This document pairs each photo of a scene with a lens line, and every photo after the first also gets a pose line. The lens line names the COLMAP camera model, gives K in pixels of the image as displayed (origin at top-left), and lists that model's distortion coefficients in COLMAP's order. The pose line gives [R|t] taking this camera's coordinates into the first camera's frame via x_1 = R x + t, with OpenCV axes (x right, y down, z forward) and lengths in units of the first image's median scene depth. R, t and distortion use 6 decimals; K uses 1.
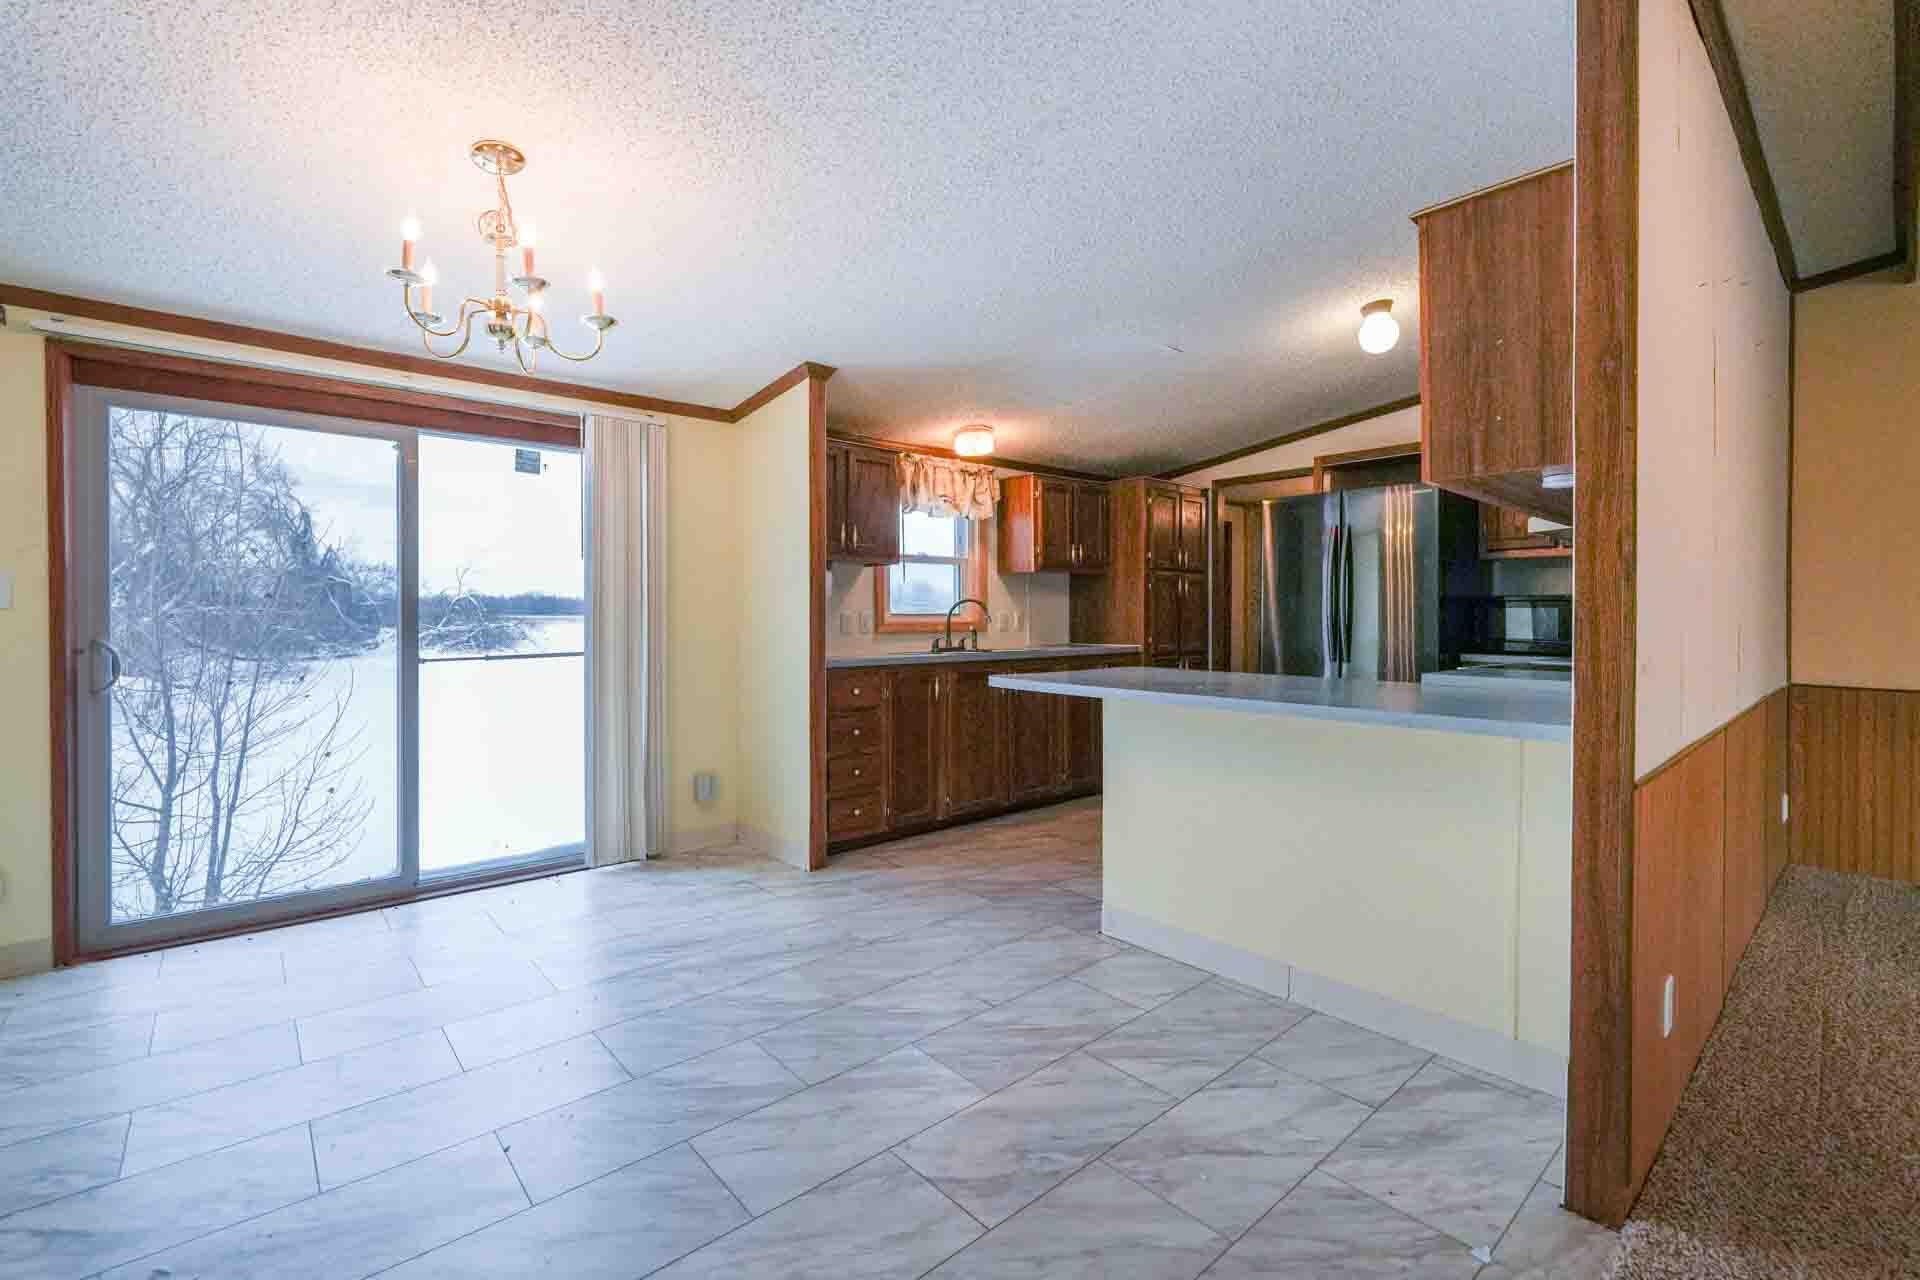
lens RADIAL K [[826.6, 0, 953.1], [0, 826.6, 627.0], [0, 0, 1]] dist [-0.000247, -0.000245]
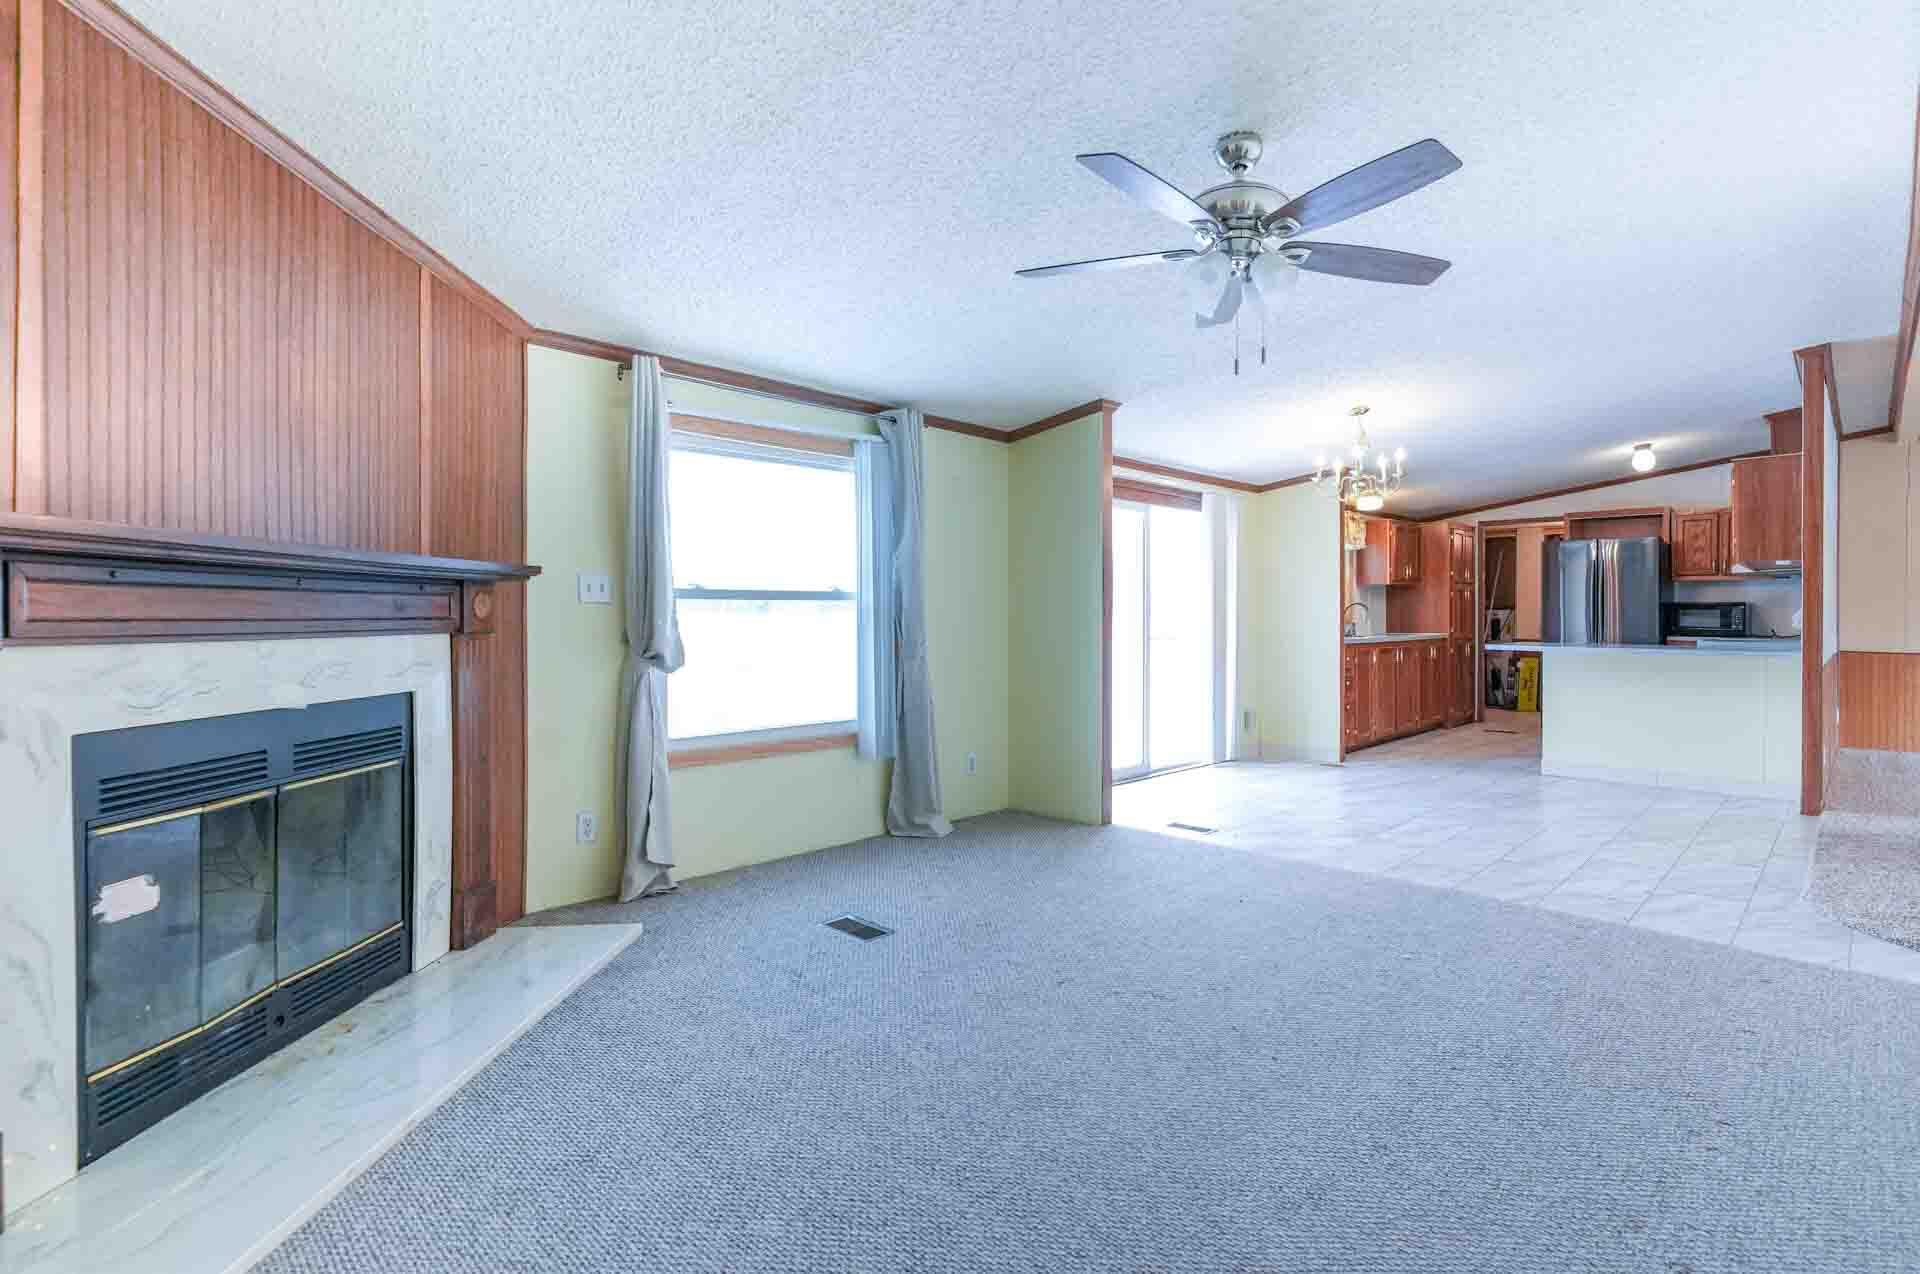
lens RADIAL K [[898.8, 0, 1100.1], [0, 898.8, 616.7], [0, 0, 1]] dist [0.002233, 0.000091]
pose [[0.990122, 0.001879, 0.140197, -0.813572], [-0.000438, 0.999947, -0.010307, 0.011036], [-0.140209, 0.010143, 0.990070, -0.683827]]
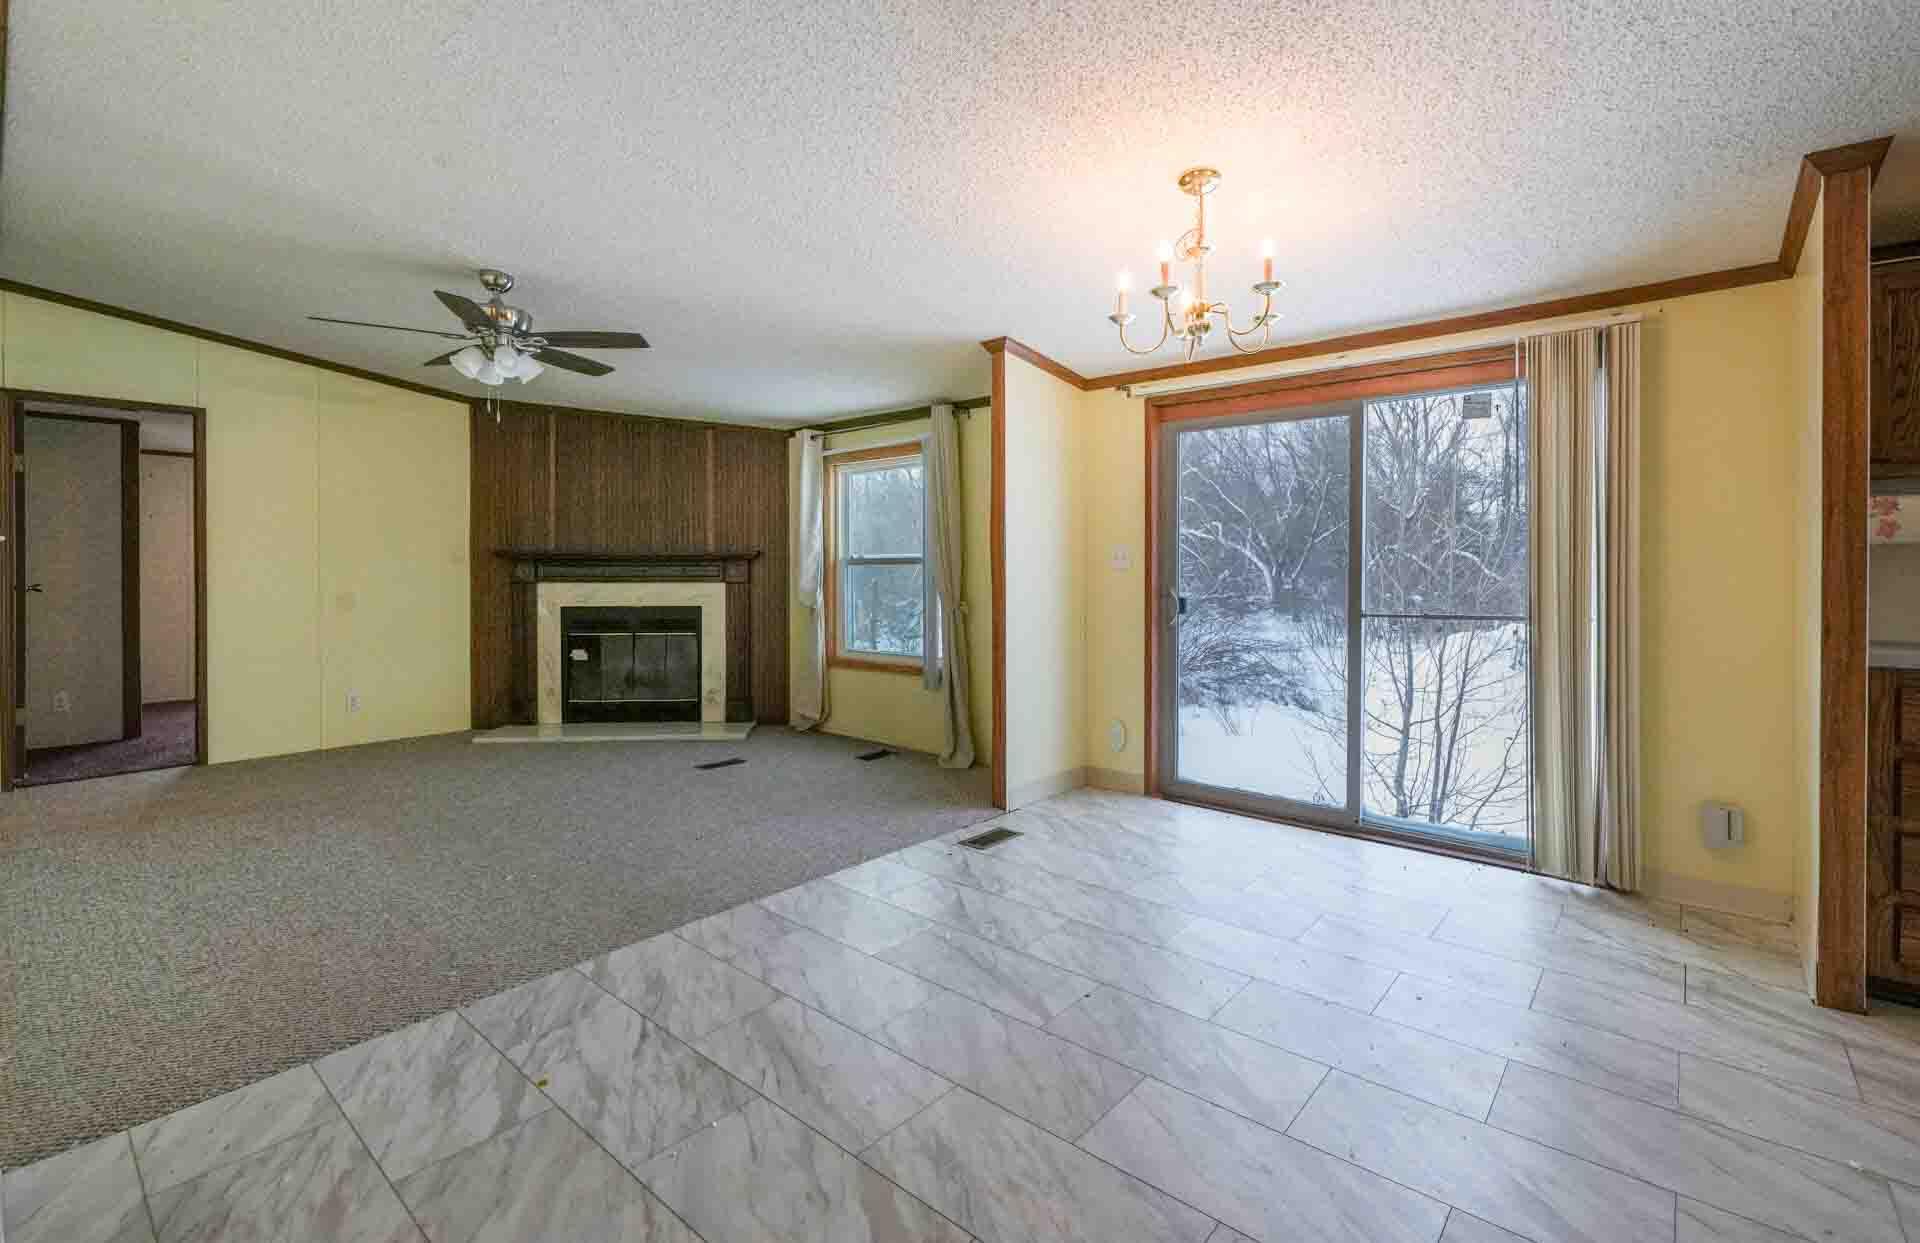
lens RADIAL K [[857.3, 0, 961.7], [0, 857.3, 572.0], [0, 0, 1]] dist [-0.000223, -0.000184]
pose [[0.132573, 0.002440, -0.991170, 0.312805], [-0.013616, 0.999907, 0.000640, -0.007080], [0.991080, 0.013411, 0.132594, 0.268875]]
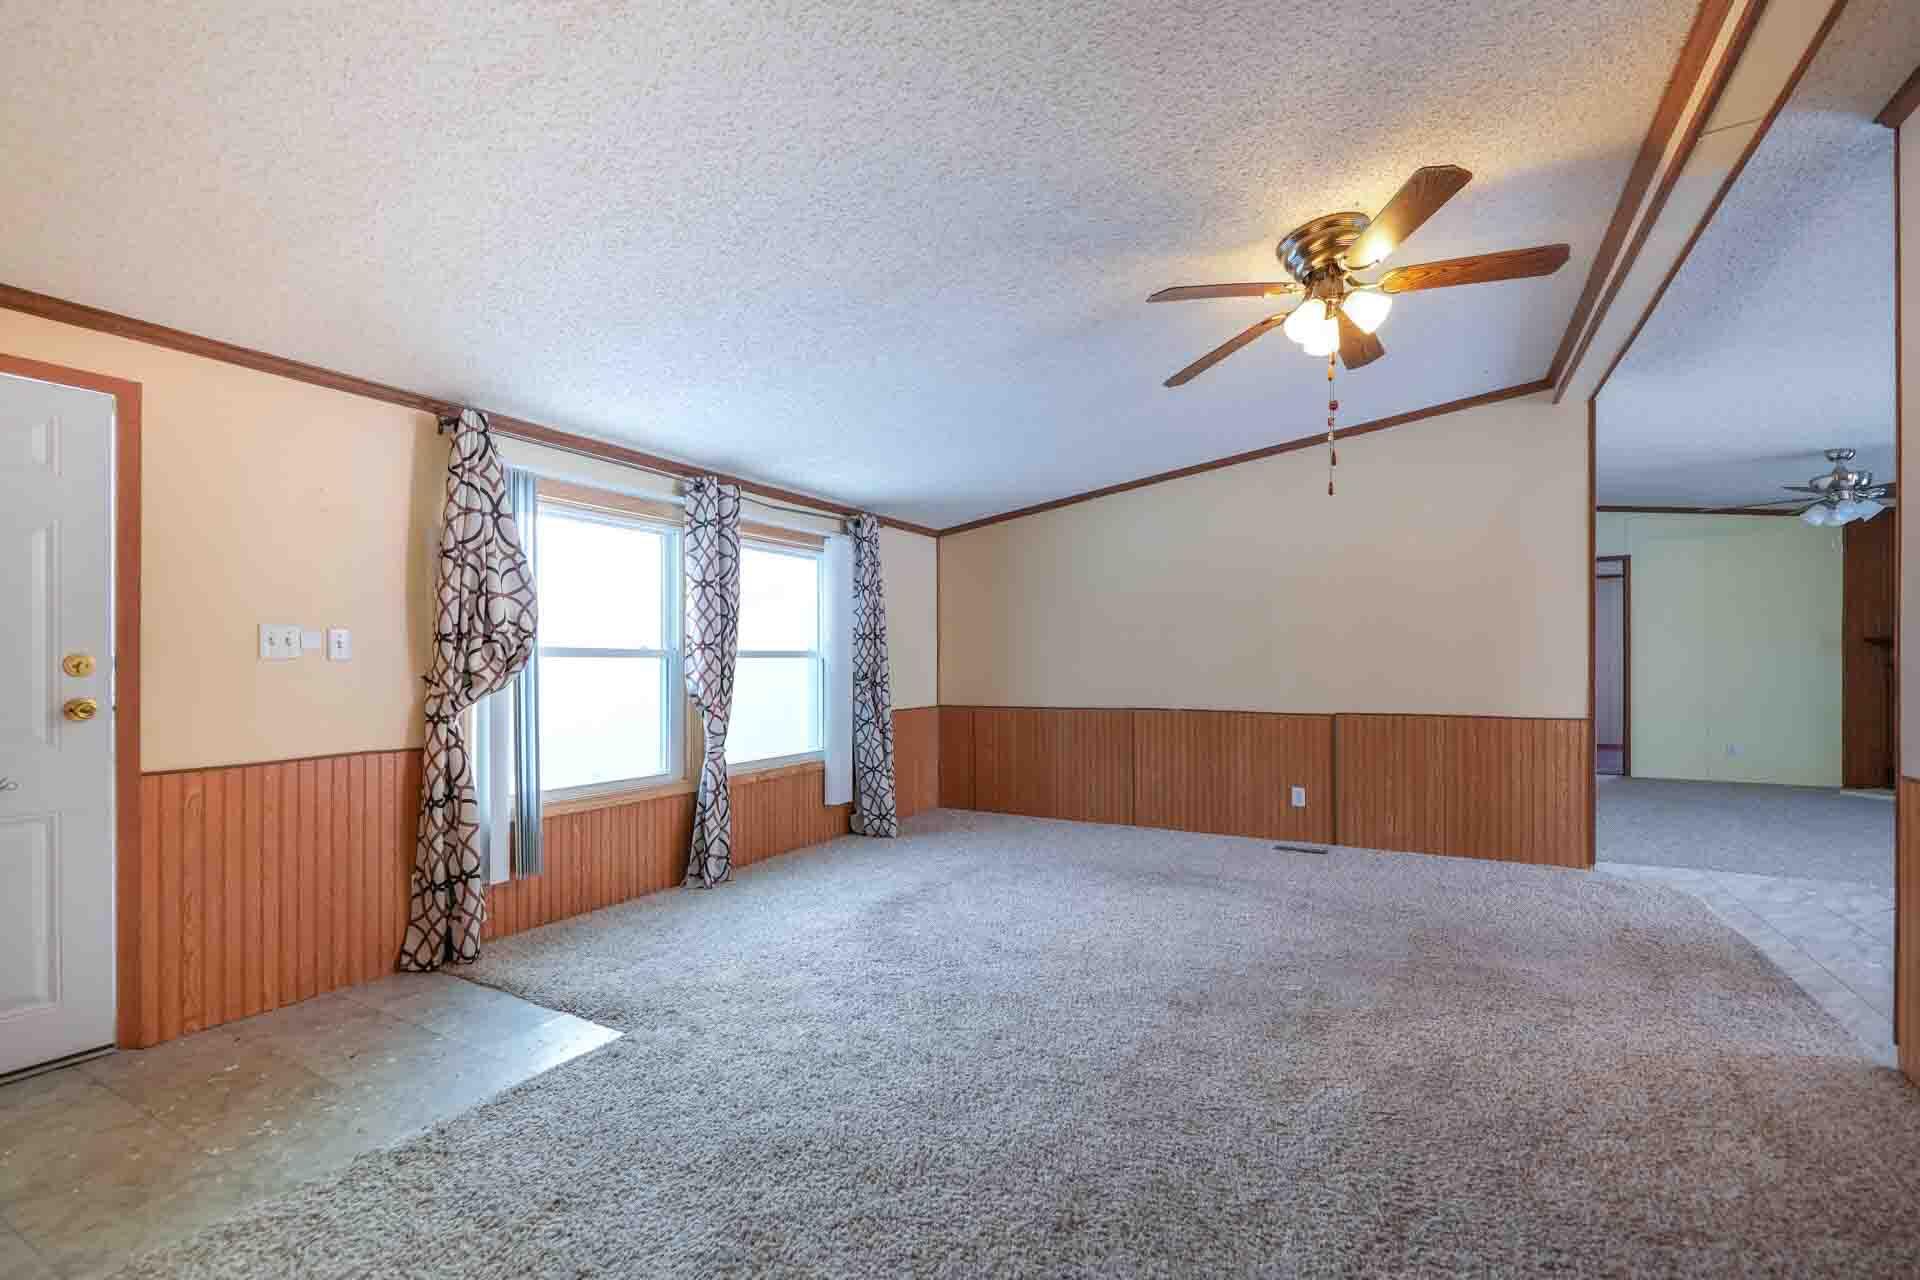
lens RADIAL K [[823.1, 0, 943.5], [0, 823.1, 656.4], [0, 0, 1]] dist [0.001523, -0.000381]
pose [[-0.950670, 0.004377, -0.310174, 1.019071], [0.001282, 0.999947, 0.010180, -0.013448], [0.310203, 0.009280, -0.950625, 0.659696]]
